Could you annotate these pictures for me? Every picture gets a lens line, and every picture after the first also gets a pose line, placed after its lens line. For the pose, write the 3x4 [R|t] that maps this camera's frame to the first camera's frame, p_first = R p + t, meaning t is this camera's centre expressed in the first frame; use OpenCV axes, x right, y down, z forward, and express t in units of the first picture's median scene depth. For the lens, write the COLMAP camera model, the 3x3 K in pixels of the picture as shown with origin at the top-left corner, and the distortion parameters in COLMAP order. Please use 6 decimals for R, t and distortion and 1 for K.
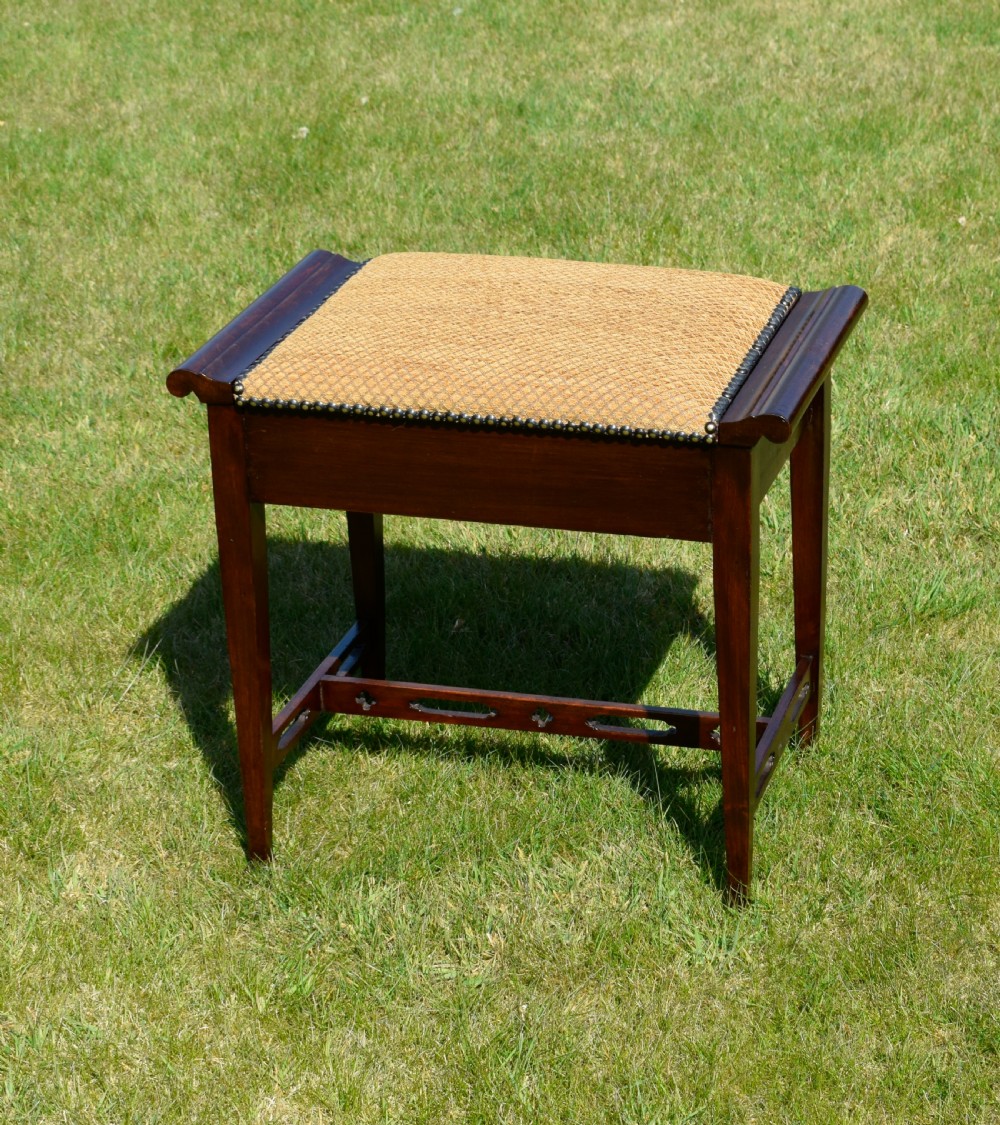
lens RADIAL K [[2865.7, 0, 773.8], [0, 2865.7, 561.7], [0, 0, 1]] dist [-0.013555, 0.140130]
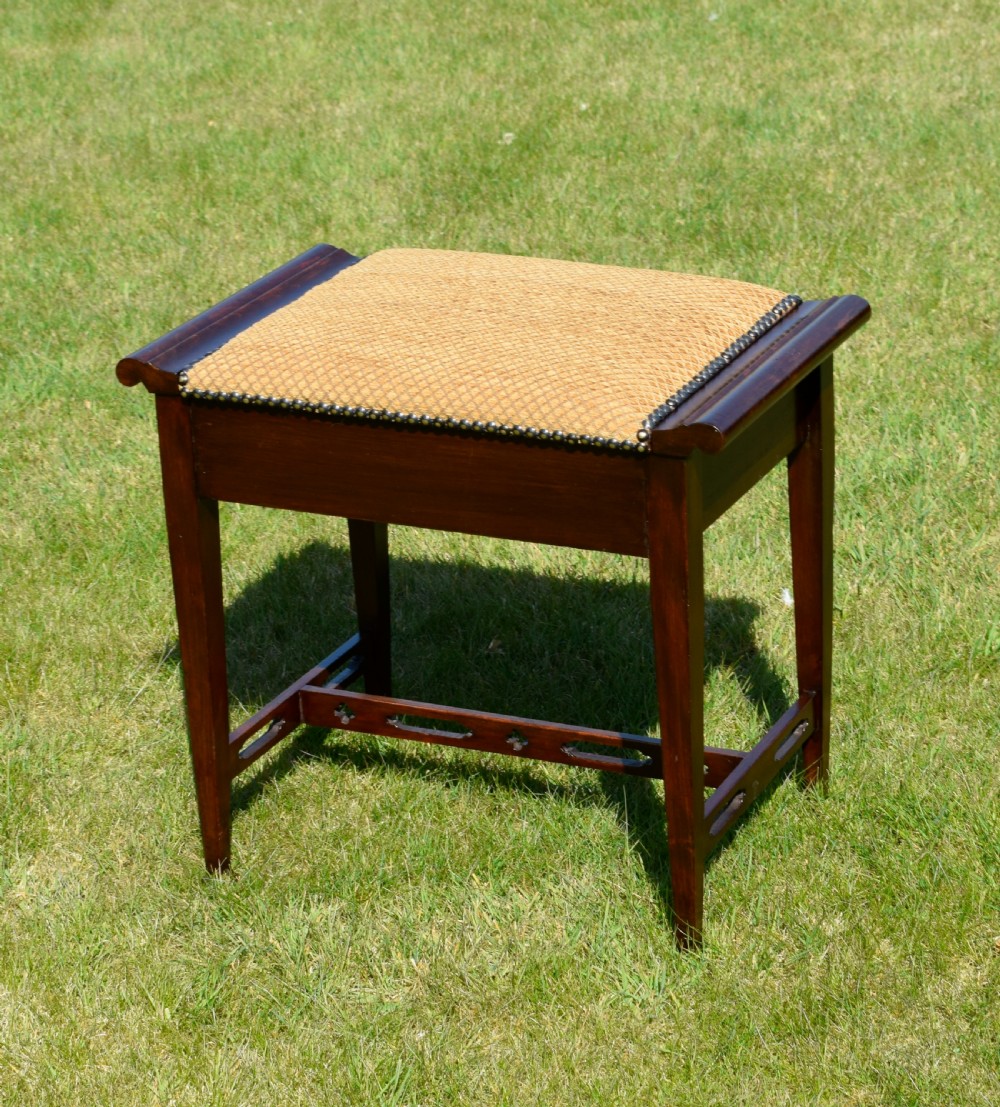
lens RADIAL K [[3108.2, 0, 734.5], [0, 3108.2, 554.8], [0, 0, 1]] dist [0.007157, -0.159510]
pose [[0.986974, 0.042342, -0.155206, 0.161747], [-0.045952, 0.998749, -0.019743, 0.010982], [0.154176, 0.026618, 0.987685, -0.008172]]
